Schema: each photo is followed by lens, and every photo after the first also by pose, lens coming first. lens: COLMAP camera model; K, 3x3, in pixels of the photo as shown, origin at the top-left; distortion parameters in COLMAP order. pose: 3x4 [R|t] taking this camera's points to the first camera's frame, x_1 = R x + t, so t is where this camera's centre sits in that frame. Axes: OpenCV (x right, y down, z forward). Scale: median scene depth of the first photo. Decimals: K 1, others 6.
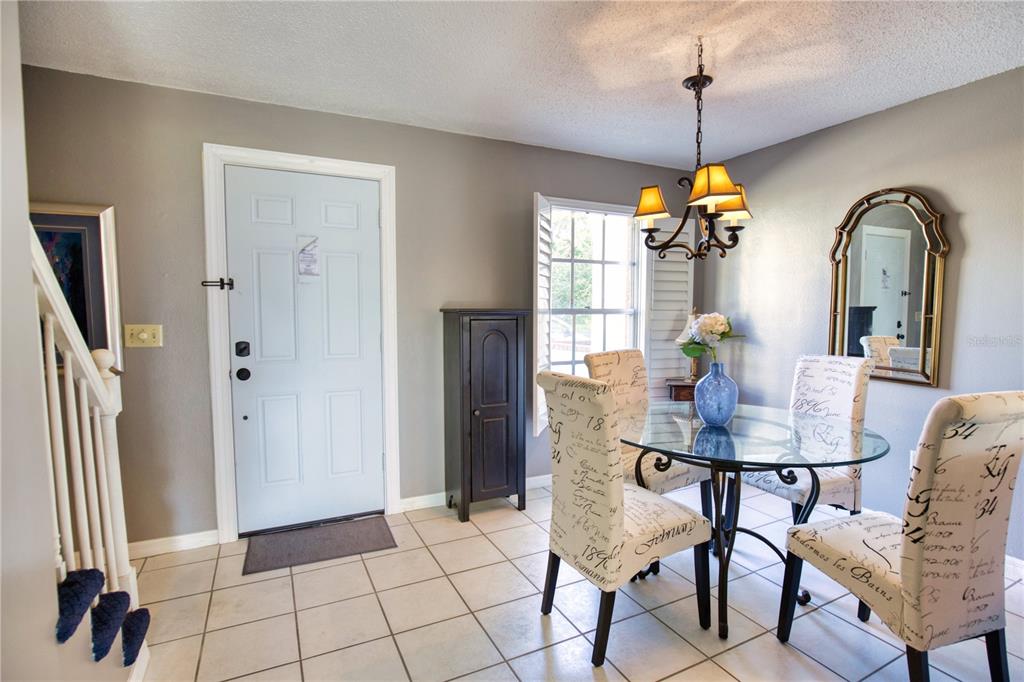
lens RADIAL K [[474.8, 0, 512.0], [0, 474.8, 341.0], [0, 0, 1]] dist [0.000066, 0.000104]
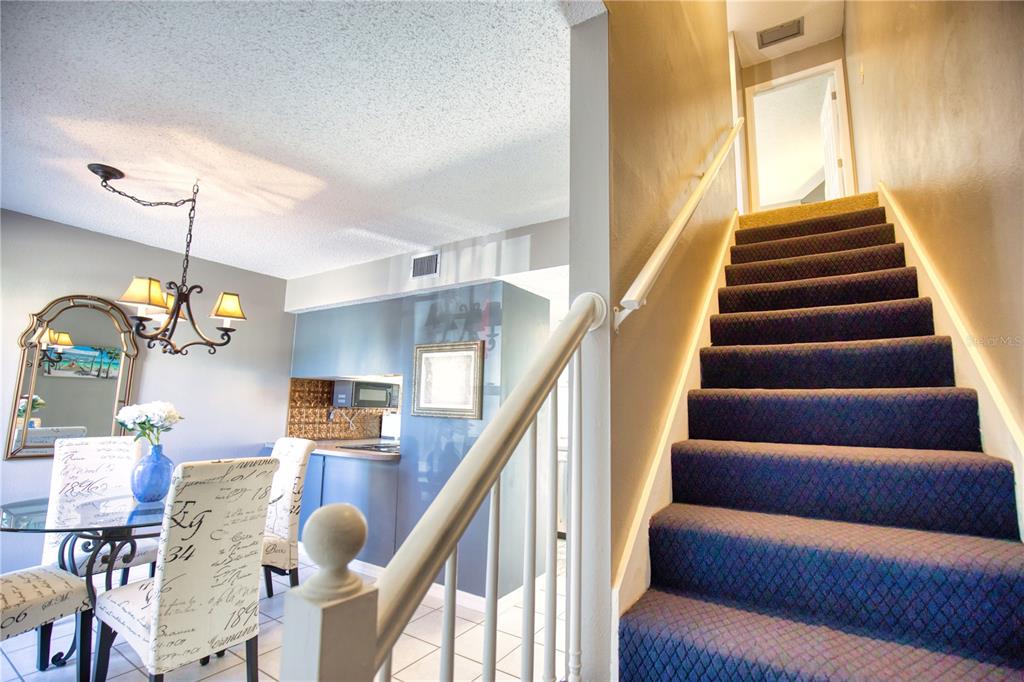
lens RADIAL K [[474.8, 0, 512.0], [0, 474.8, 341.0], [0, 0, 1]] dist [0.000066, 0.000104]
pose [[-0.488091, 0.116378, 0.864999, -0.909593], [0.035702, 0.992903, -0.113441, -0.037991], [-0.872062, -0.024487, -0.488782, 0.766531]]
